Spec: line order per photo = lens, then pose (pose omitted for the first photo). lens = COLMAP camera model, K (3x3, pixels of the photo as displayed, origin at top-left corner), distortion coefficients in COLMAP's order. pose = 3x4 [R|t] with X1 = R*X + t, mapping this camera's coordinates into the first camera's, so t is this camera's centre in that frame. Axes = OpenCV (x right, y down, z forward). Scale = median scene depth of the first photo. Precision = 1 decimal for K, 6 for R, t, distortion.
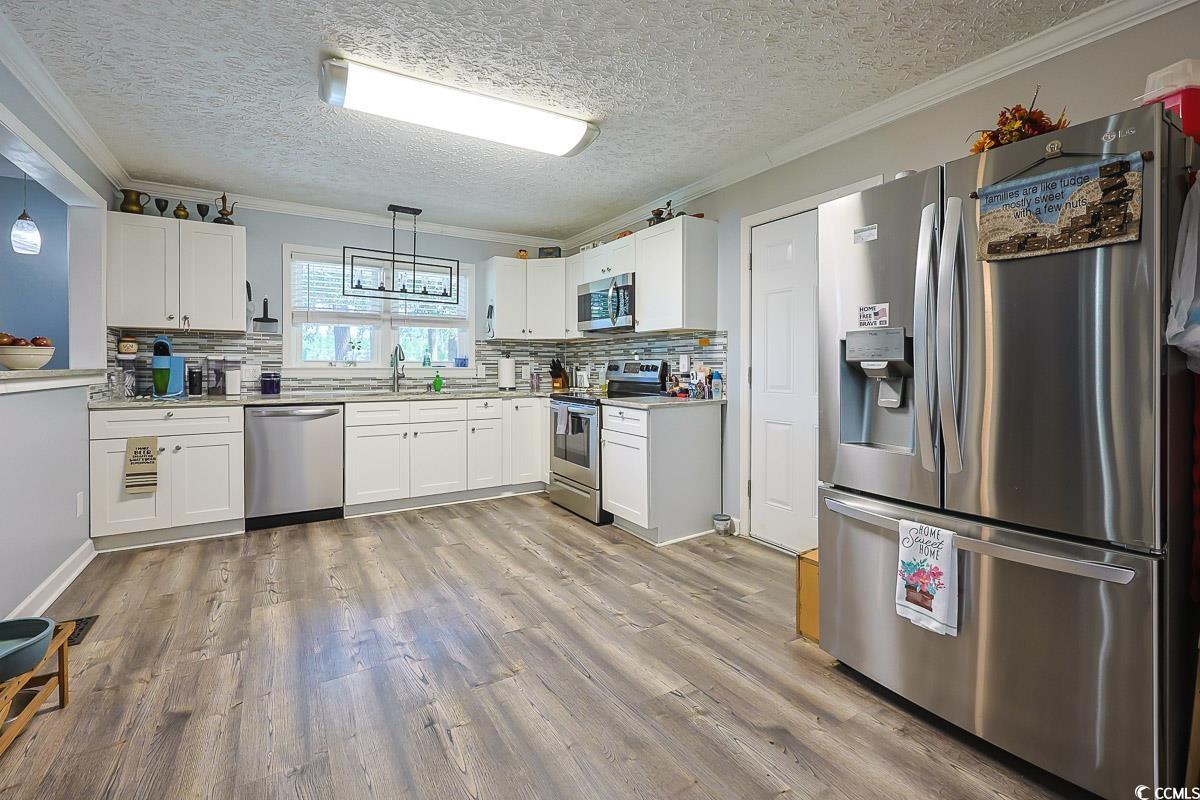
lens RADIAL K [[514.3, 0, 598.2], [0, 514.3, 365.9], [0, 0, 1]] dist [0.000106, 0.000107]
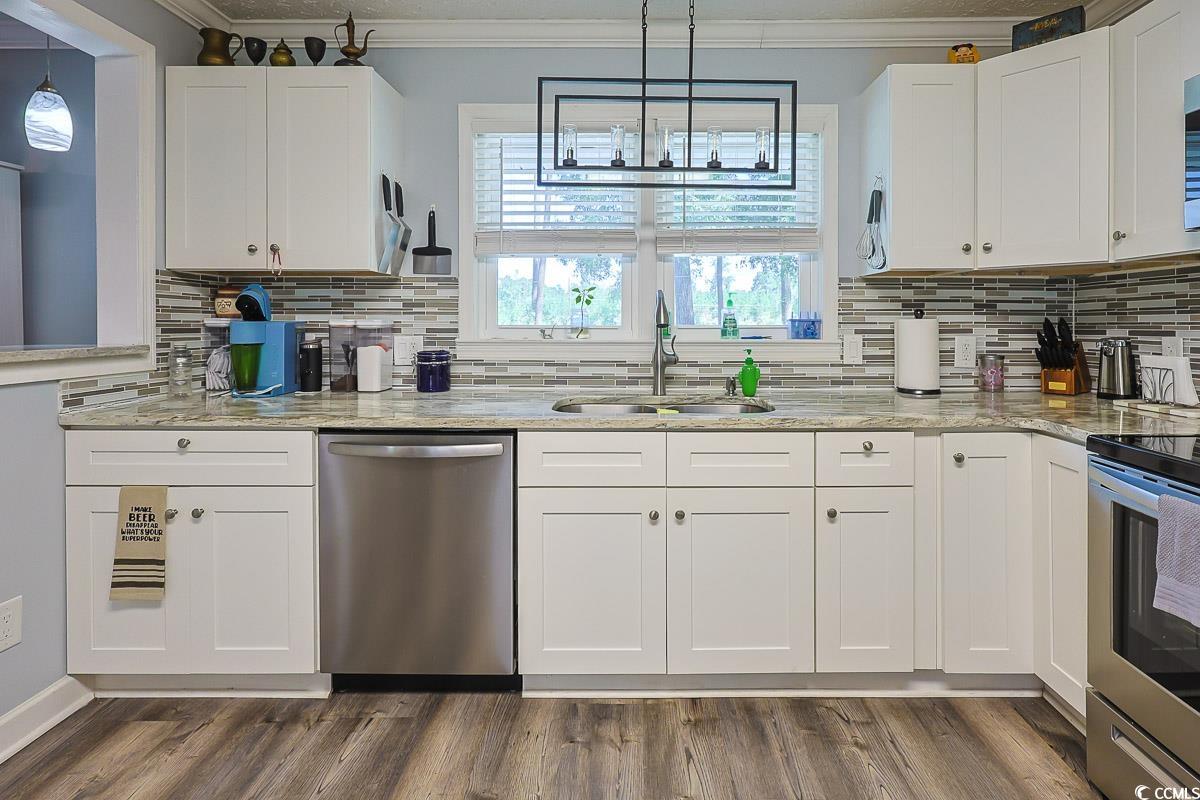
lens RADIAL K [[645.6, 0, 602.5], [0, 645.6, 326.6], [0, 0, 1]] dist [0.007082, 0.000771]
pose [[0.832599, 0.000868, -0.553876, -0.121557], [0.000991, 0.999995, 0.003057, -0.012200], [0.553876, -0.003094, 0.832593, 0.516534]]
